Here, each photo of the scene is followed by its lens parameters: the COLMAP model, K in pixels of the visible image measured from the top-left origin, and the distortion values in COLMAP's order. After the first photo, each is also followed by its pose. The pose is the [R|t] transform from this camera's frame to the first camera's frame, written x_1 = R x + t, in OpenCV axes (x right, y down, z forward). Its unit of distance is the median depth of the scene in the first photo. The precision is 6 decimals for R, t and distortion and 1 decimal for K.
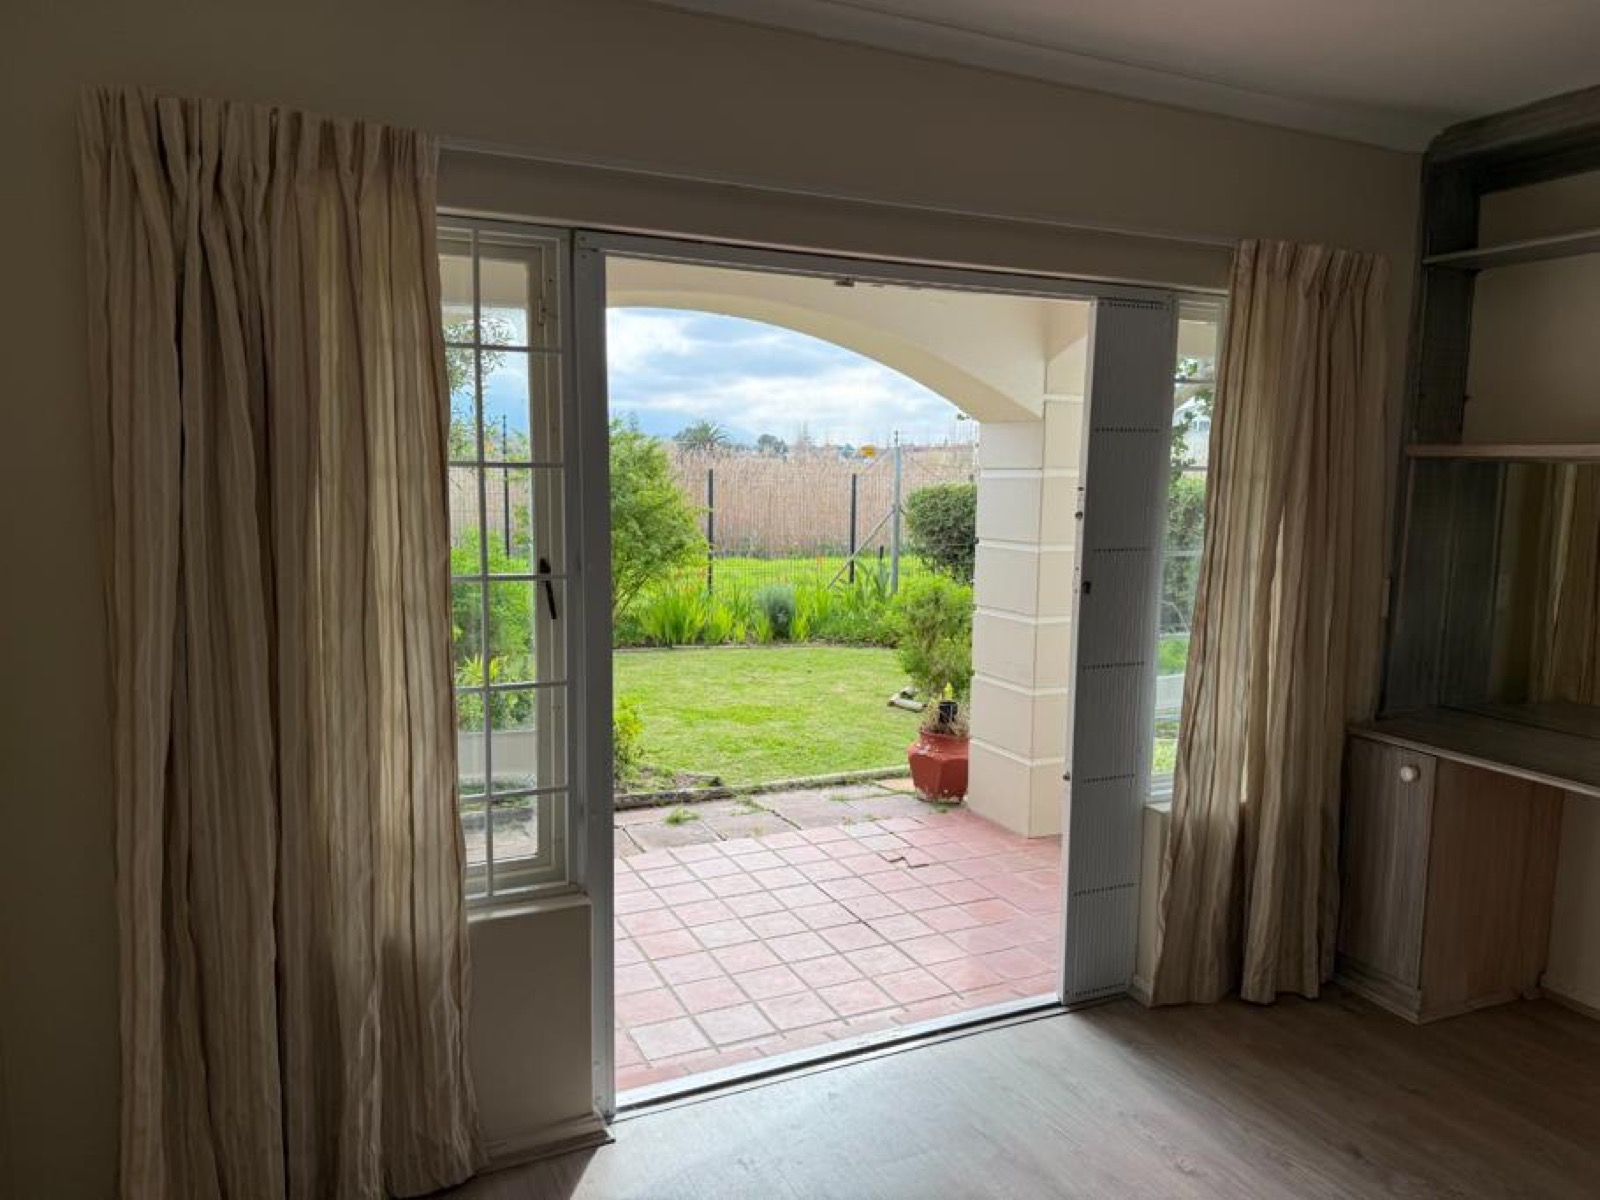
lens RADIAL K [[1117.6, 0, 800.6], [0, 1117.6, 600.0], [0, 0, 1]] dist [0.006934, -0.013450]
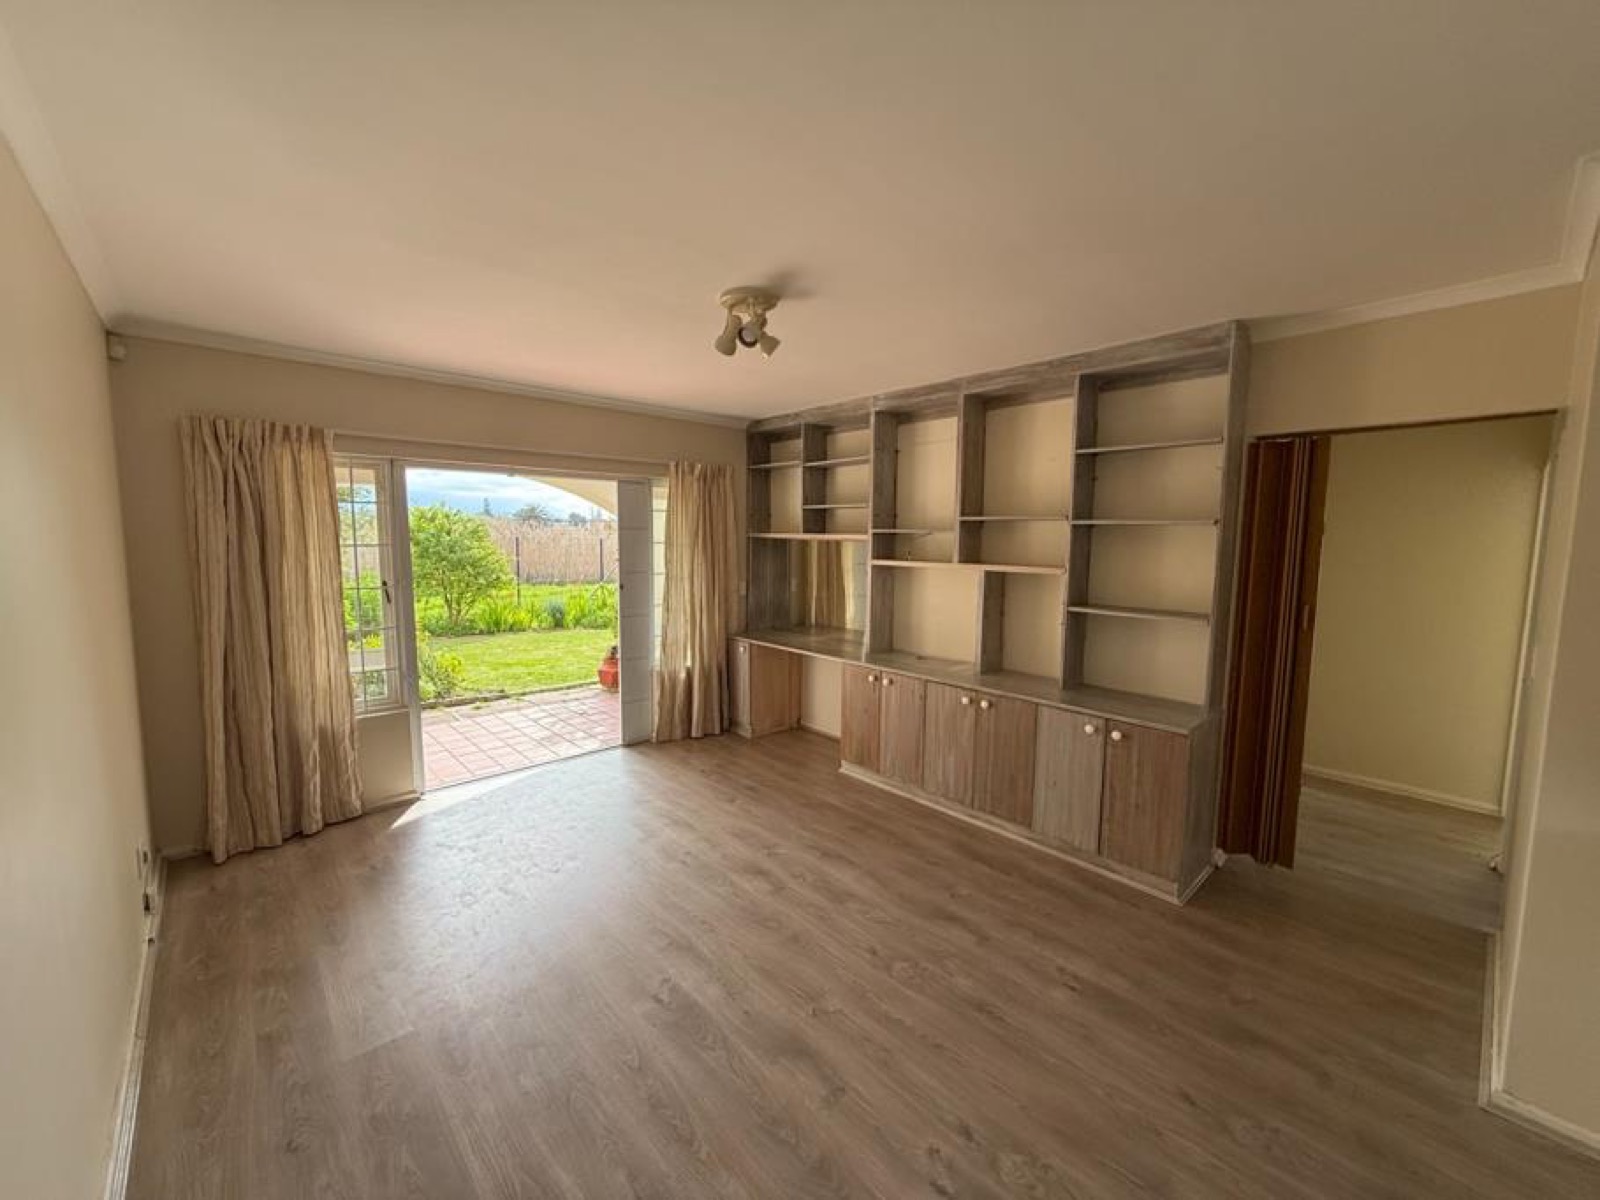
lens RADIAL K [[633.1, 0, 802.7], [0, 633.1, 598.9], [0, 0, 1]] dist [-0.010698, 0.000261]
pose [[0.950853, -0.035316, 0.307621, 0.199162], [0.039309, 0.999204, -0.006792, 0.043711], [-0.307136, 0.018550, 0.951485, -0.572950]]
